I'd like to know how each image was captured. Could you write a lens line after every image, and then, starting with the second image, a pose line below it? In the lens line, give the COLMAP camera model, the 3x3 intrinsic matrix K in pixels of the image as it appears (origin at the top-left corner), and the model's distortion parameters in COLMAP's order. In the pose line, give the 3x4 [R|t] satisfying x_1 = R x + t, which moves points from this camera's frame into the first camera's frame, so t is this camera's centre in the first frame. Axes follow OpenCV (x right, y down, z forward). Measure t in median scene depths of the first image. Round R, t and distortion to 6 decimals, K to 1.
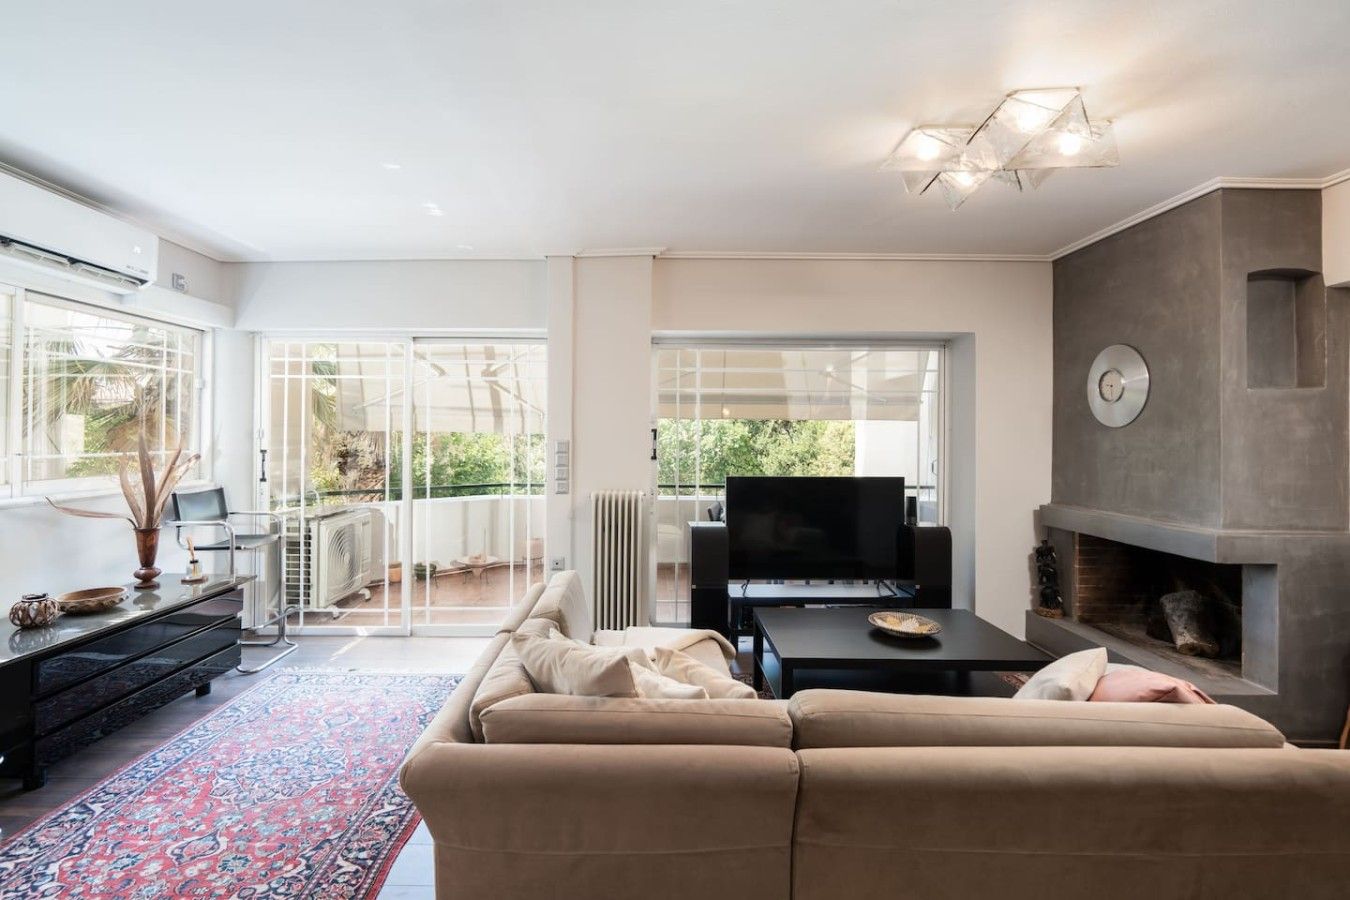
lens RADIAL K [[608.9, 0, 647.4], [0, 608.9, 429.6], [0, 0, 1]] dist [-0.000757, 0.005568]
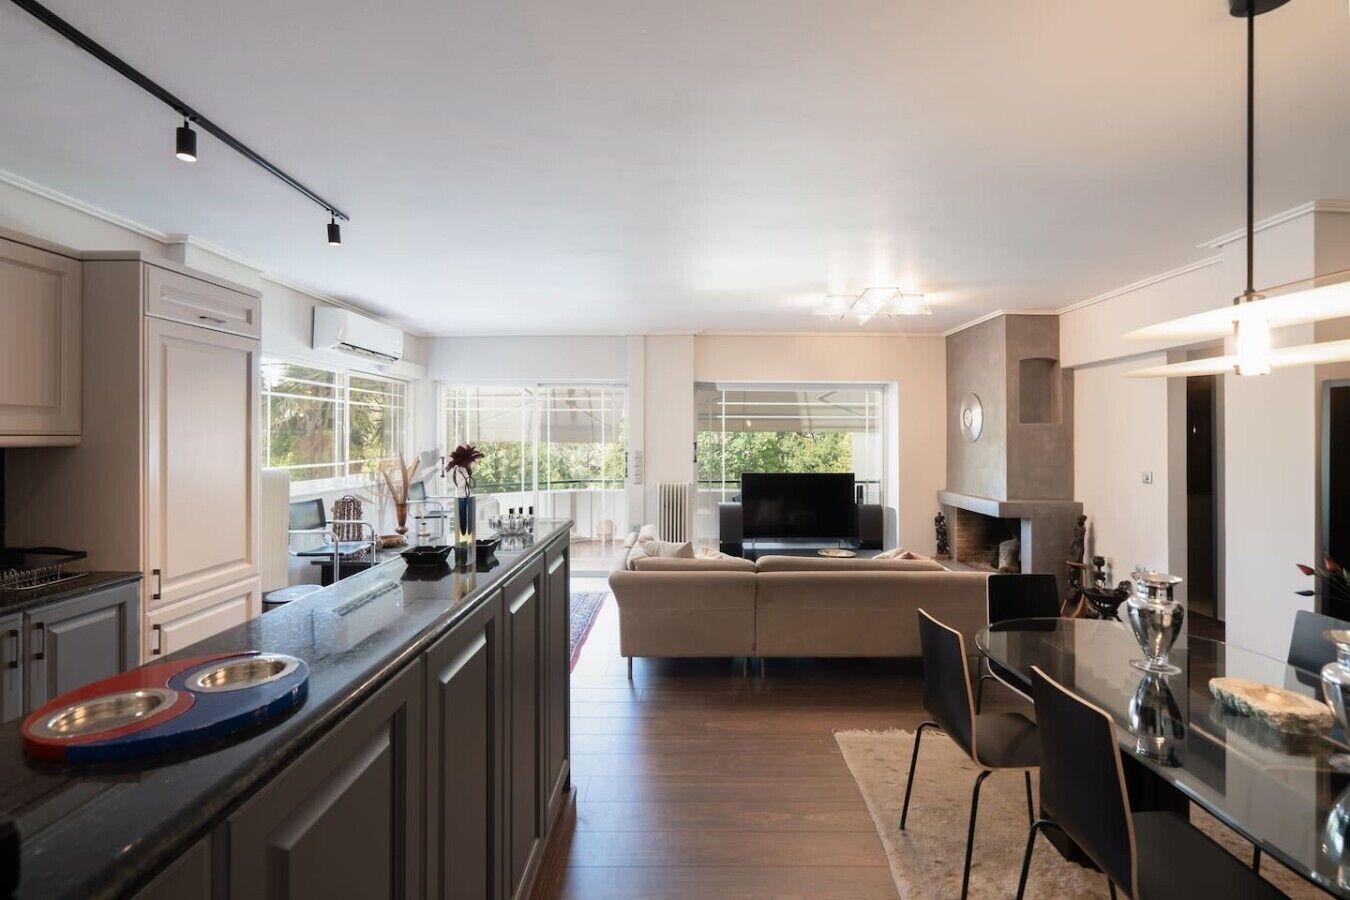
lens RADIAL K [[629.9, 0, 672.6], [0, 629.9, 437.3], [0, 0, 1]] dist [0.000047, 0.000245]
pose [[0.999959, -0.003228, -0.008433, -0.035217], [0.003325, 0.999928, 0.011499, -0.036552], [0.008395, -0.011527, 0.999898, -0.653590]]
